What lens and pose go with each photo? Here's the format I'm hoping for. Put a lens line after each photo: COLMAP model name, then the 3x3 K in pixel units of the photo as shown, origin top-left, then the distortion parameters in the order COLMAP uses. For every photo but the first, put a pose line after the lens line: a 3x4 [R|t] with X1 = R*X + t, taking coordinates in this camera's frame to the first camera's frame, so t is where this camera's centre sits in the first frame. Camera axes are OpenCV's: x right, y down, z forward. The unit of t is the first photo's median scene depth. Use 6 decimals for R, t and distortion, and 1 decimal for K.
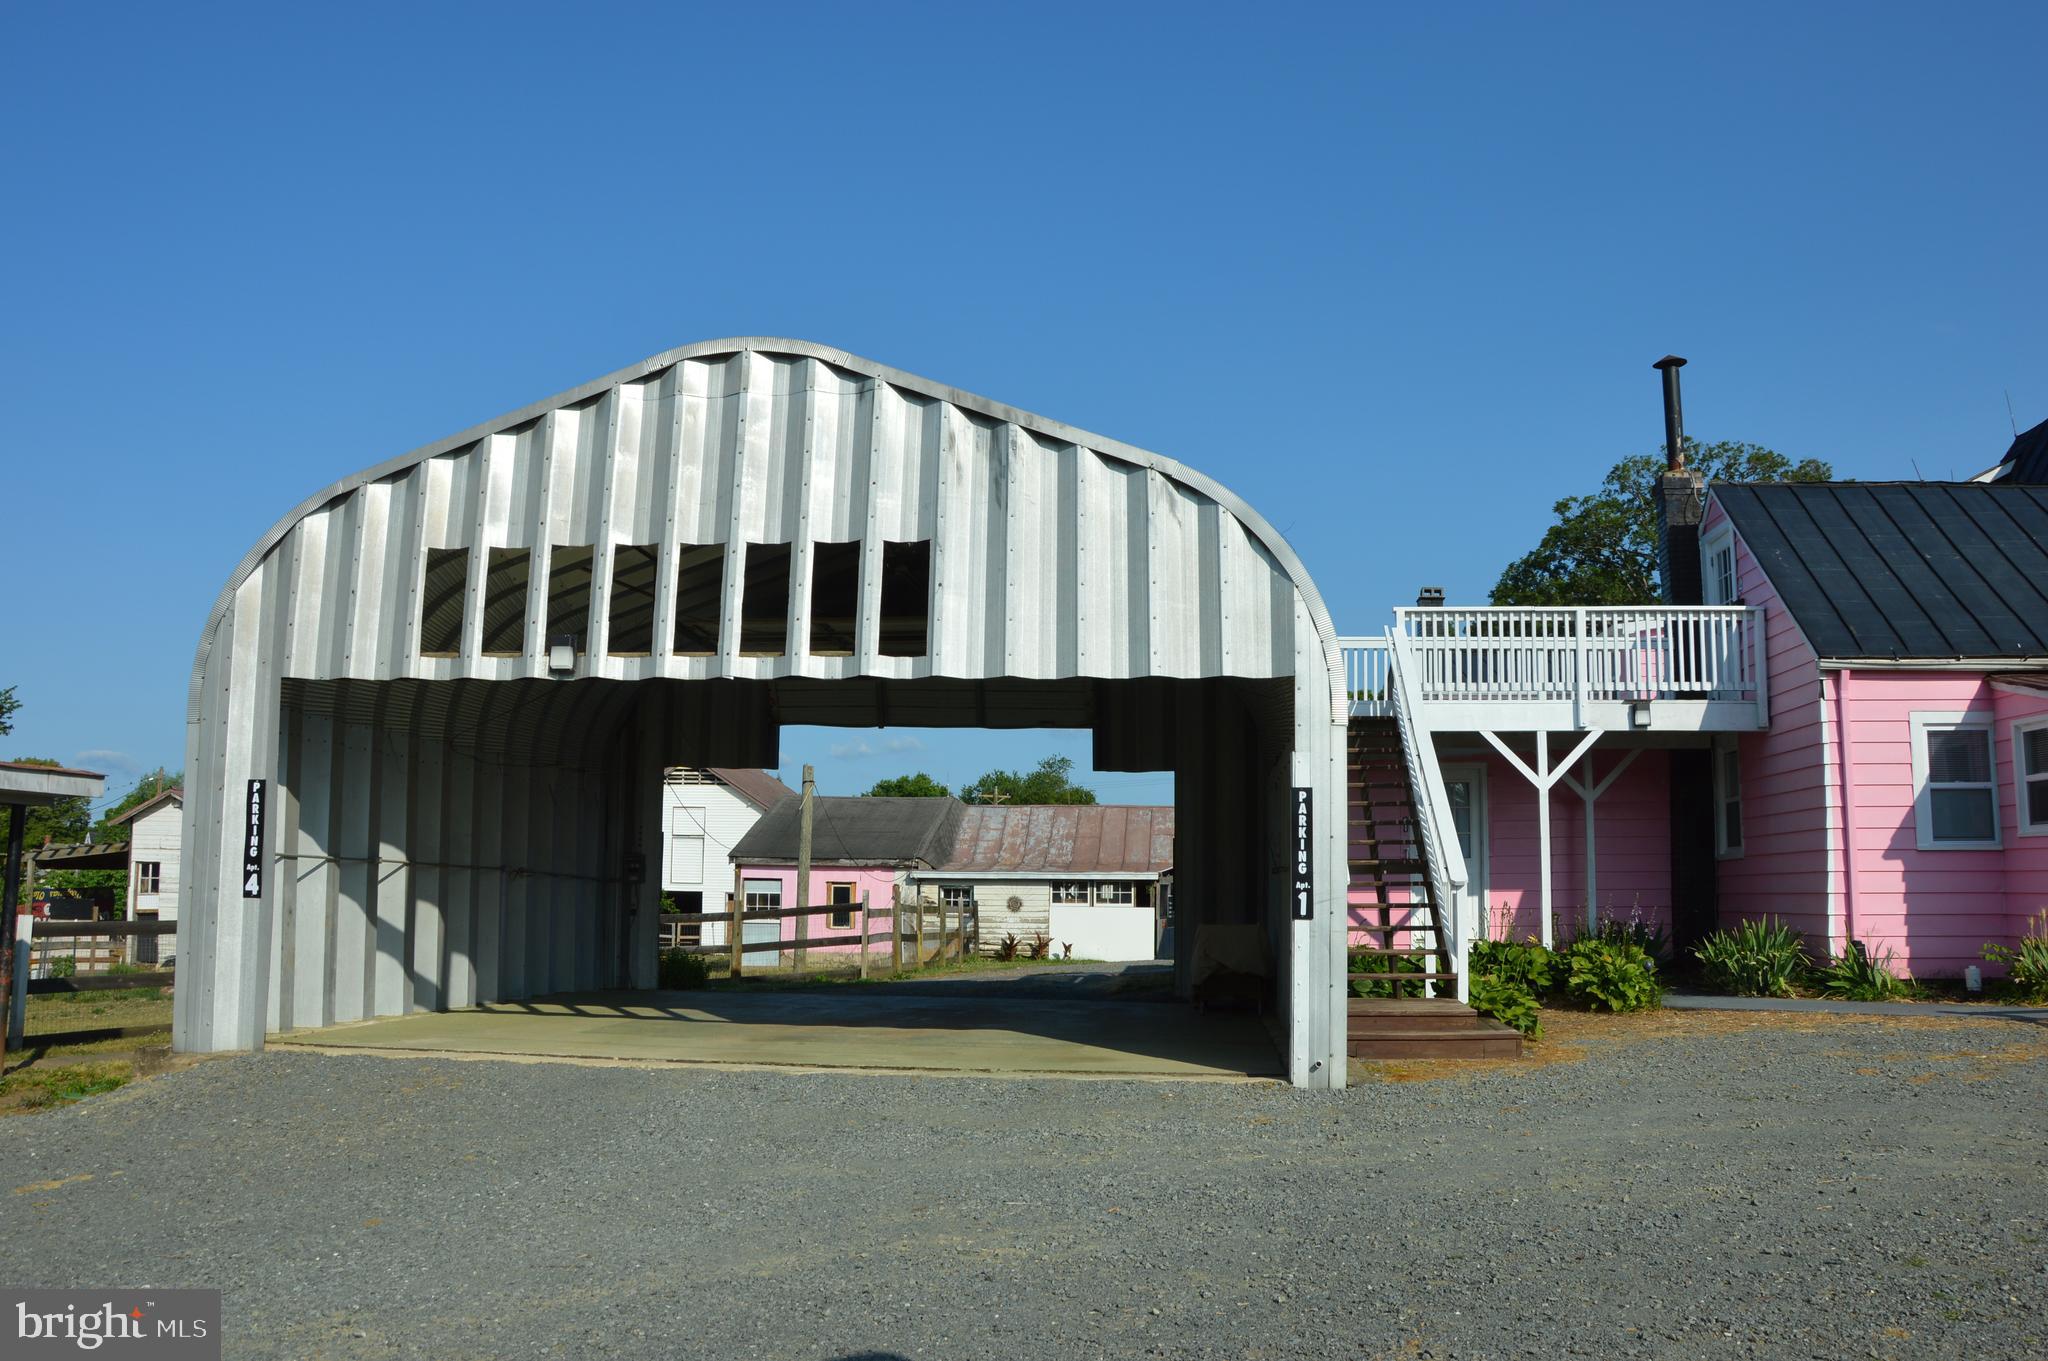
lens RADIAL K [[1621.4, 0, 1024.0], [0, 1621.4, 680.5], [0, 0, 1]] dist [-0.172855, 0.131342]
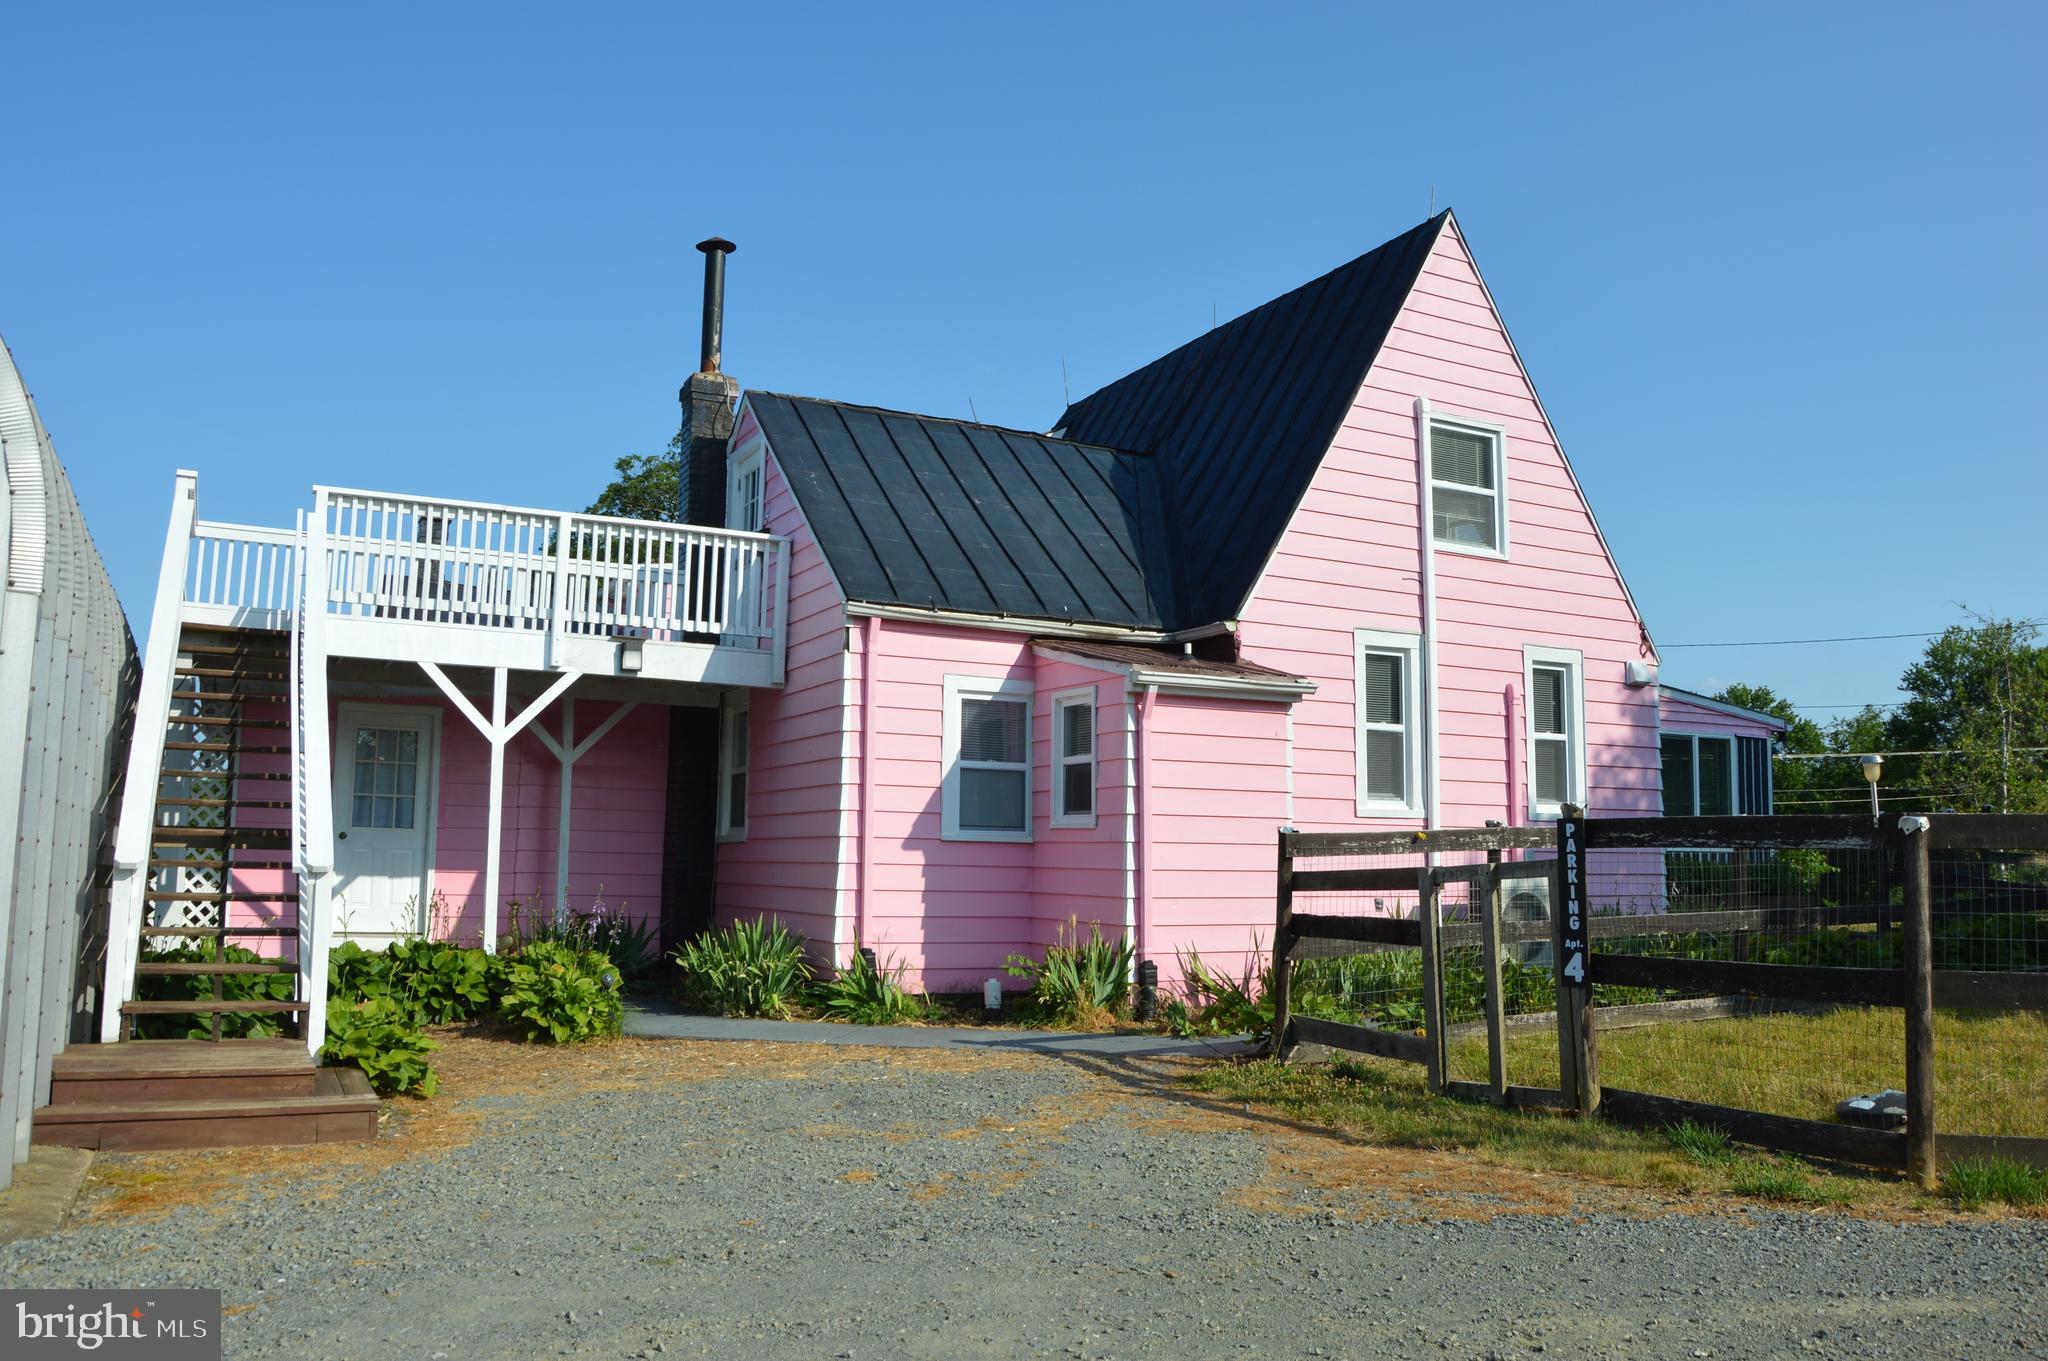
lens RADIAL K [[1621.4, 0, 1024.0], [0, 1621.4, 680.5], [0, 0, 1]] dist [-0.172855, 0.131342]
pose [[0.838934, 0.067069, 0.540085, 0.135085], [-0.078445, 0.996917, -0.001948, 0.021616], [-0.538550, -0.040732, 0.841608, 0.242193]]
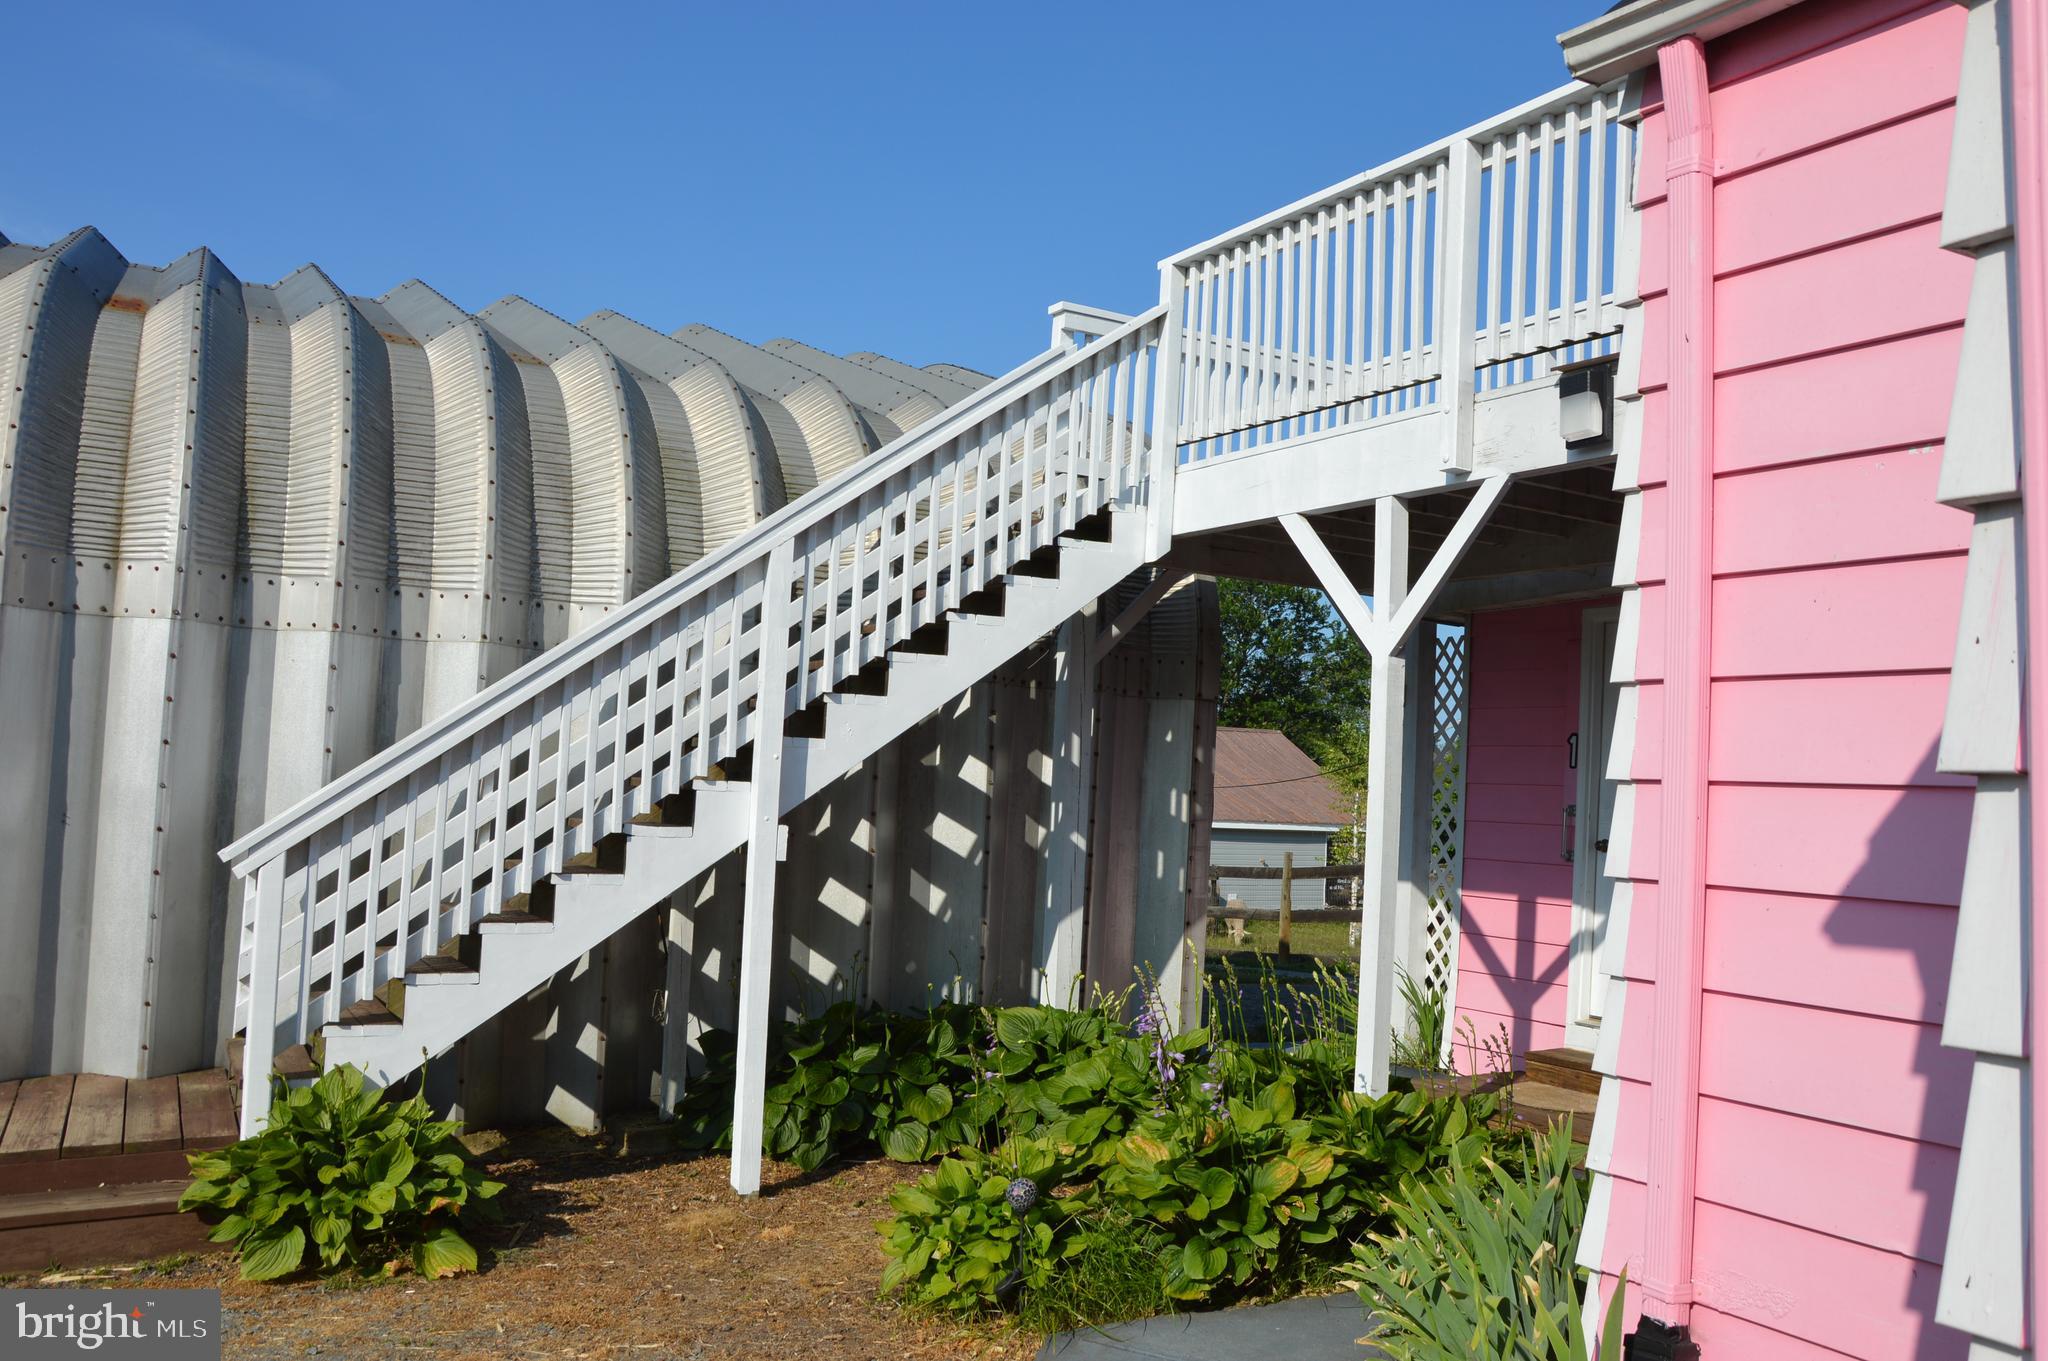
lens RADIAL K [[1621.4, 0, 1024.0], [0, 1621.4, 680.5], [0, 0, 1]] dist [-0.172855, 0.131342]
pose [[0.587109, -0.031303, -0.808902, 0.635013], [0.061013, 0.998121, 0.005659, 0.073741], [0.807205, -0.052676, 0.587916, 0.788813]]
